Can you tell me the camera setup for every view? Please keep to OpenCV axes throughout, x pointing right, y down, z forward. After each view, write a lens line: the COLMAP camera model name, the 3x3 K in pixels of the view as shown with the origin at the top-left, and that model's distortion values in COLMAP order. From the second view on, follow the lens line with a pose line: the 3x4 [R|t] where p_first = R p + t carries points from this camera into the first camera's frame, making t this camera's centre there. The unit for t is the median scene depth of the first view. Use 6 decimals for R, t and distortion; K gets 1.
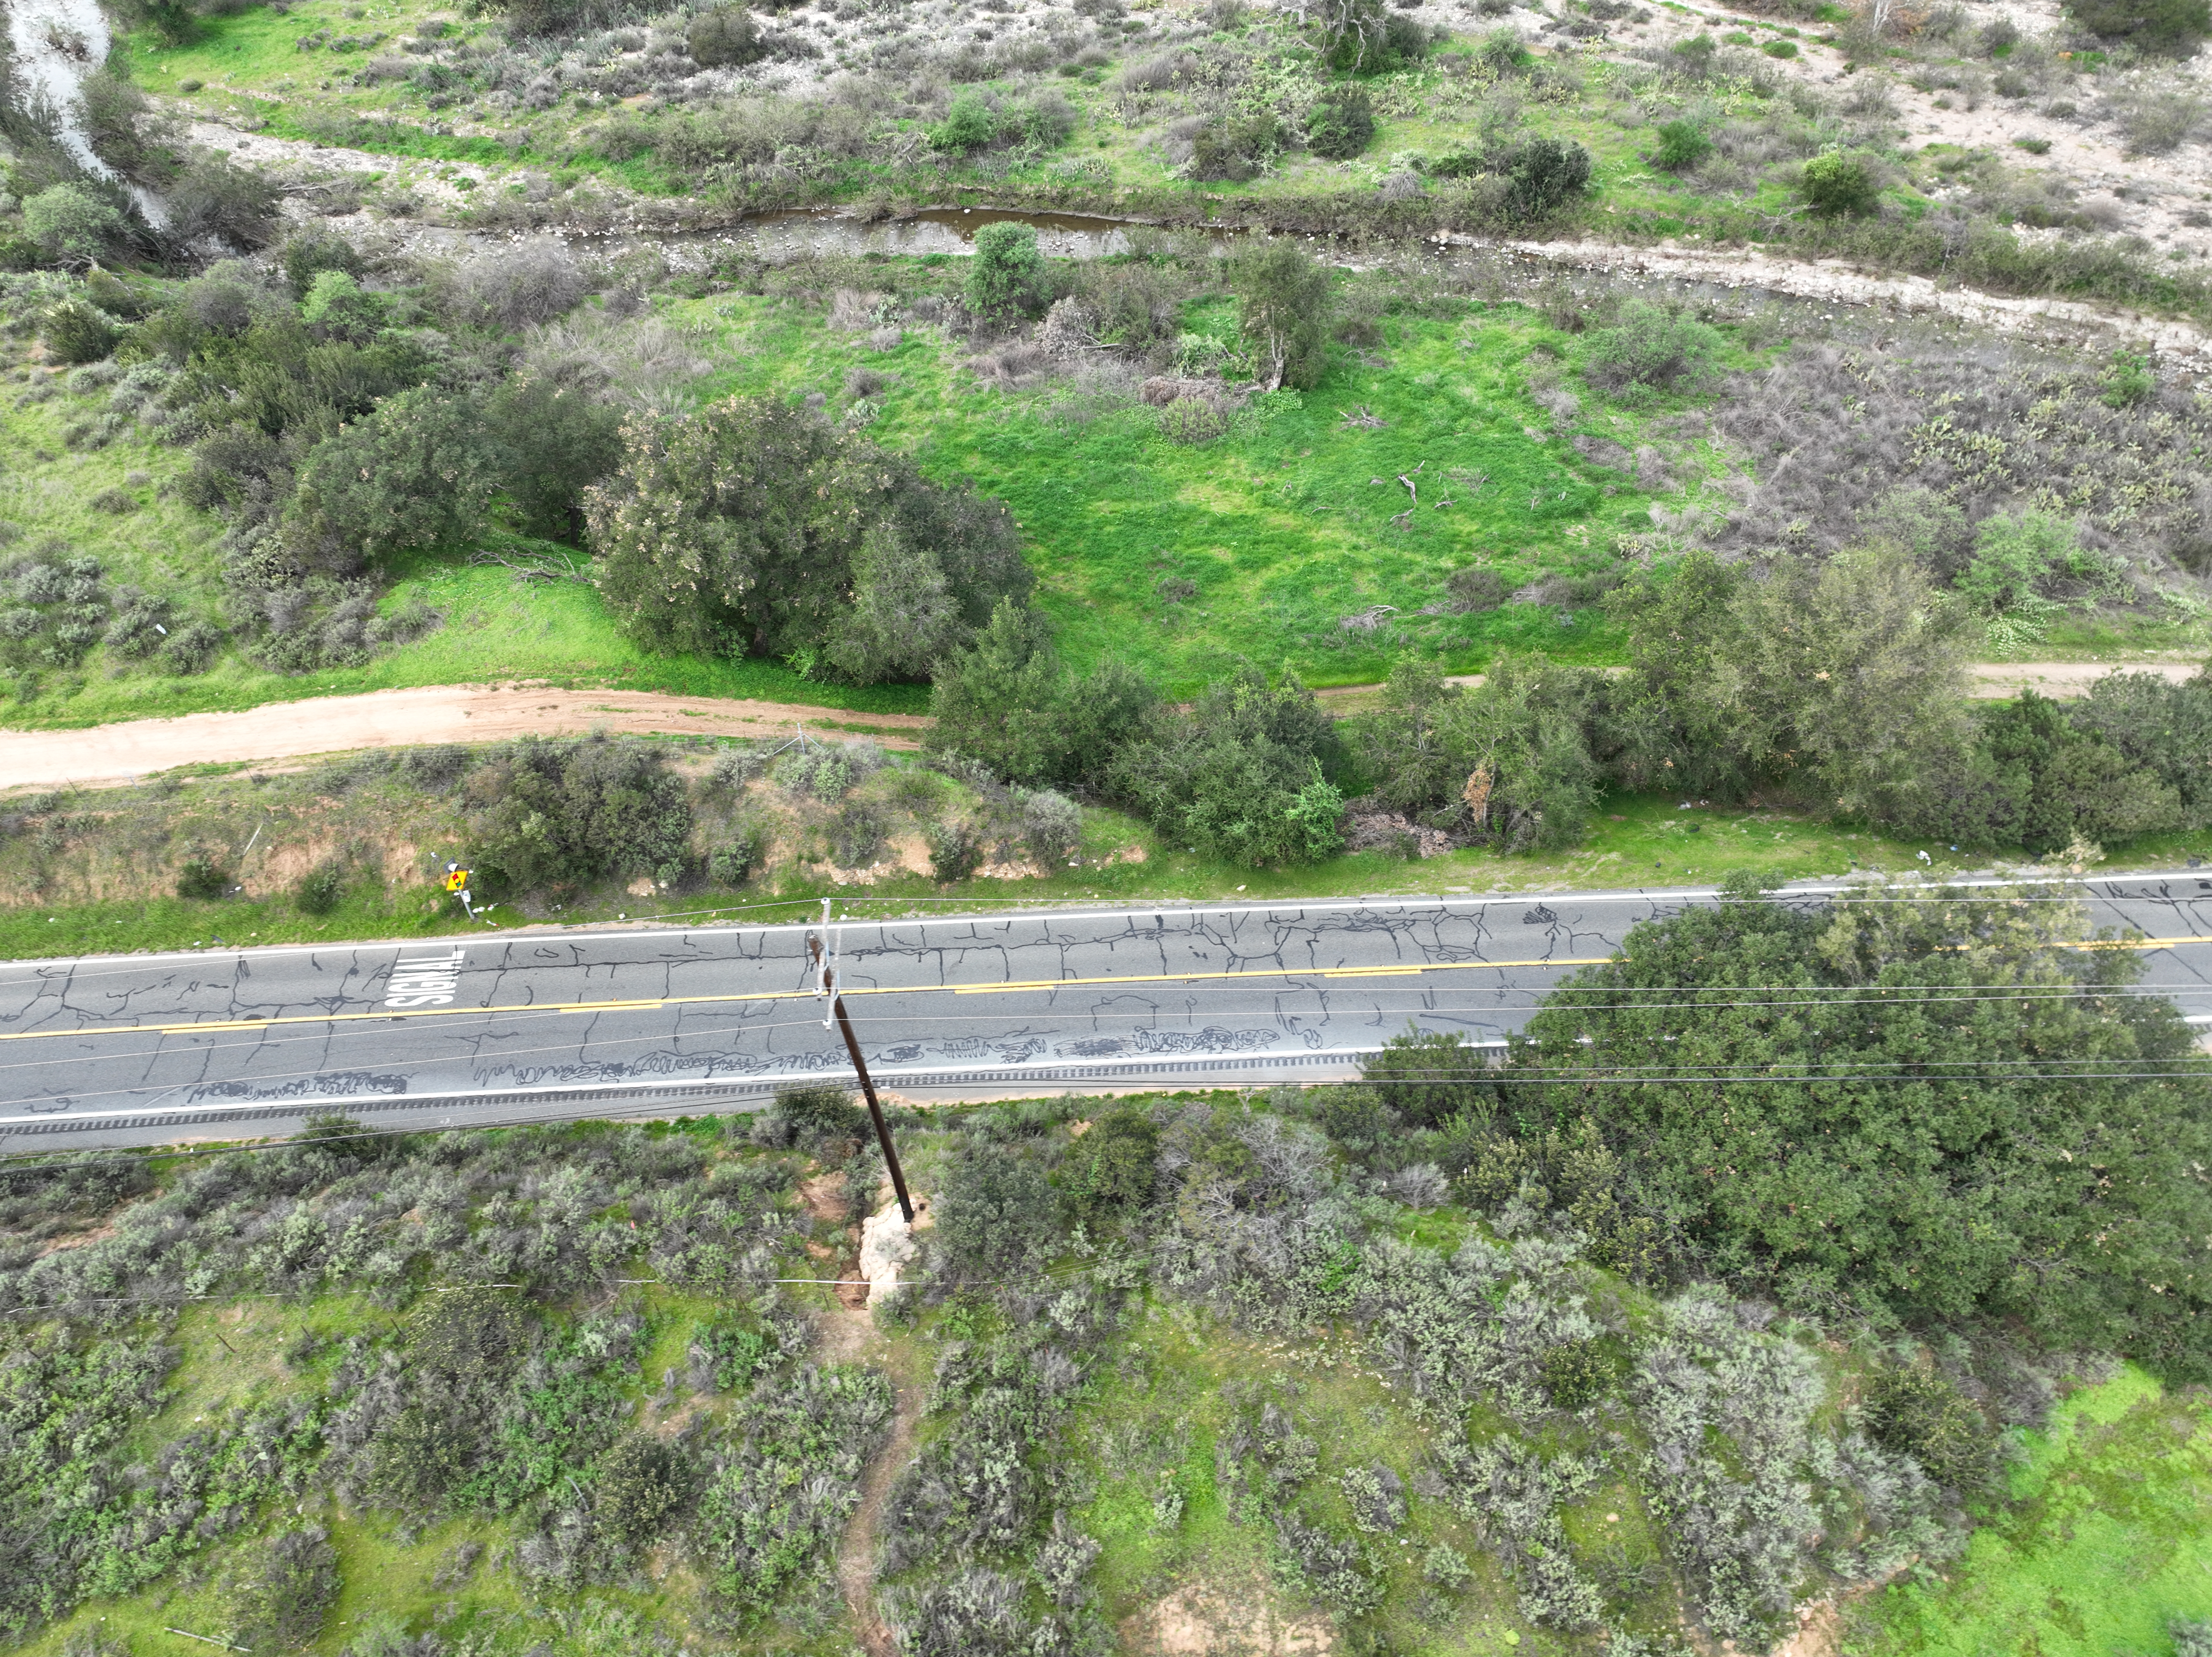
lens RADIAL K [[1549.2, 0, 1106.0], [0, 1549.2, 828.5], [0, 0, 1]] dist [-0.003927, 0.028726]
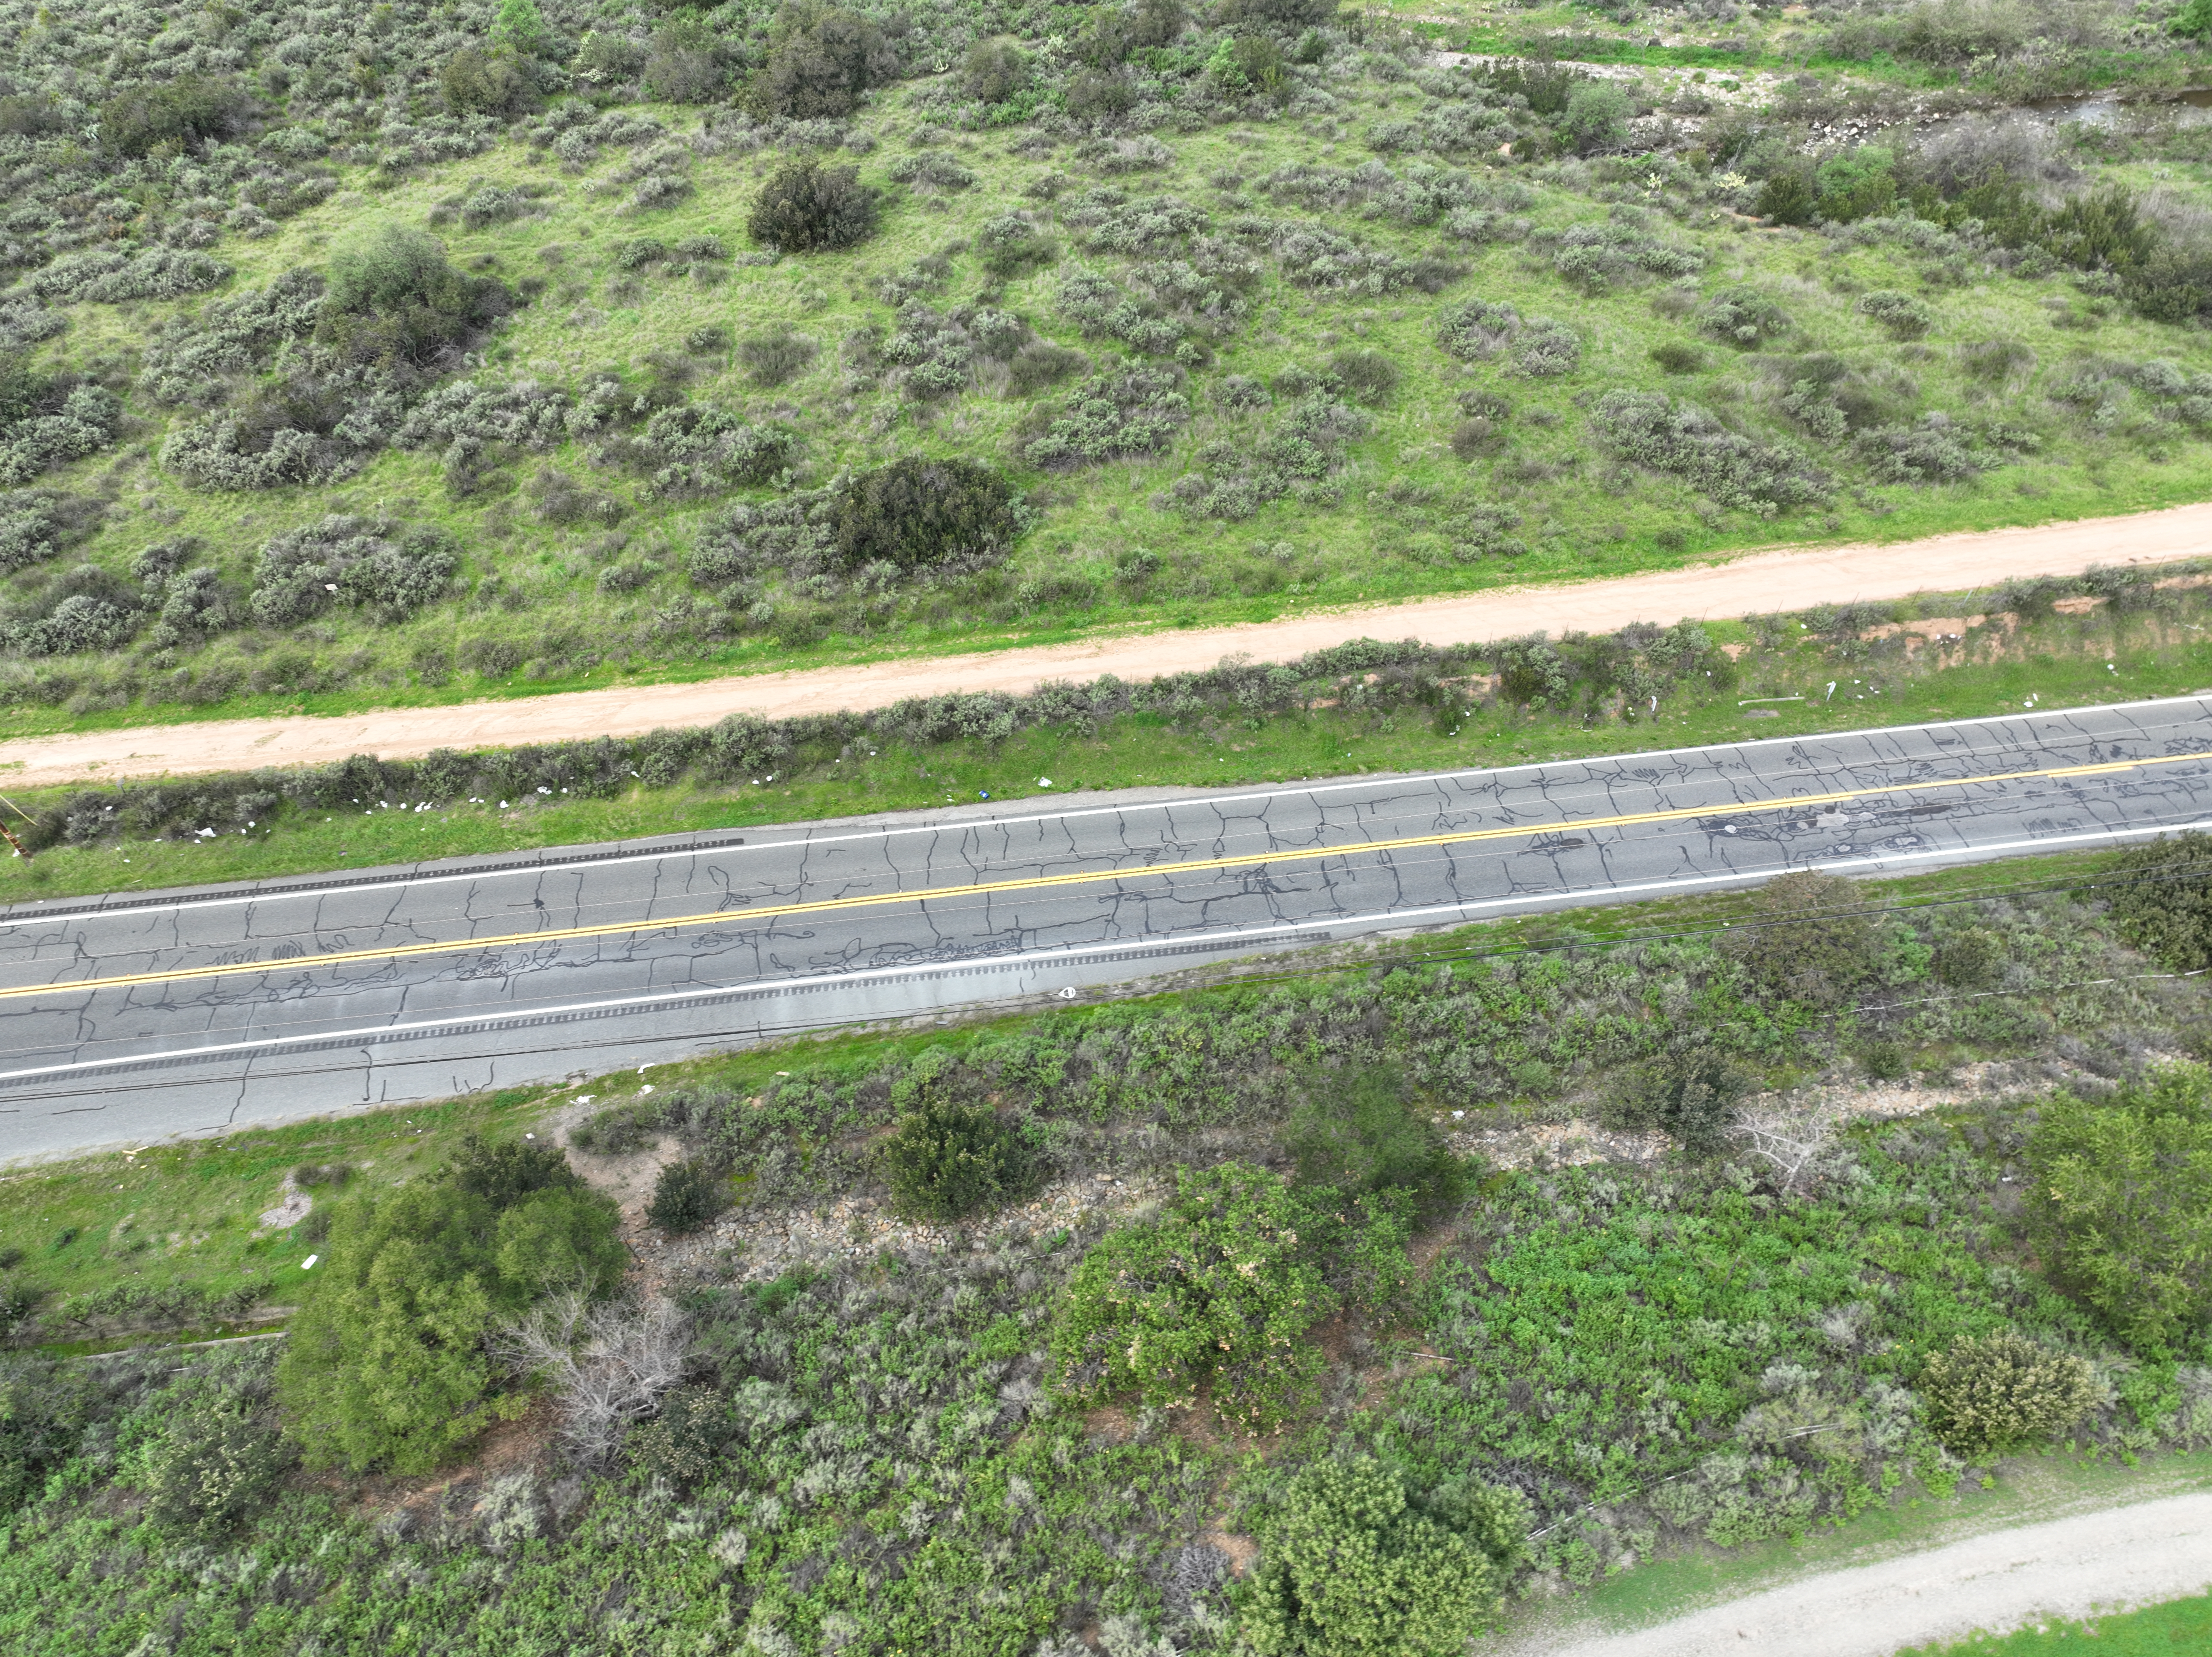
lens RADIAL K [[1549.2, 0, 1106.0], [0, 1549.2, 828.5], [0, 0, 1]] dist [-0.003927, 0.028726]
pose [[0.997673, -0.044517, 0.051643, -1.650126], [0.044497, 0.999008, 0.001524, 0.145809], [-0.051660, 0.000778, 0.998664, -0.107894]]
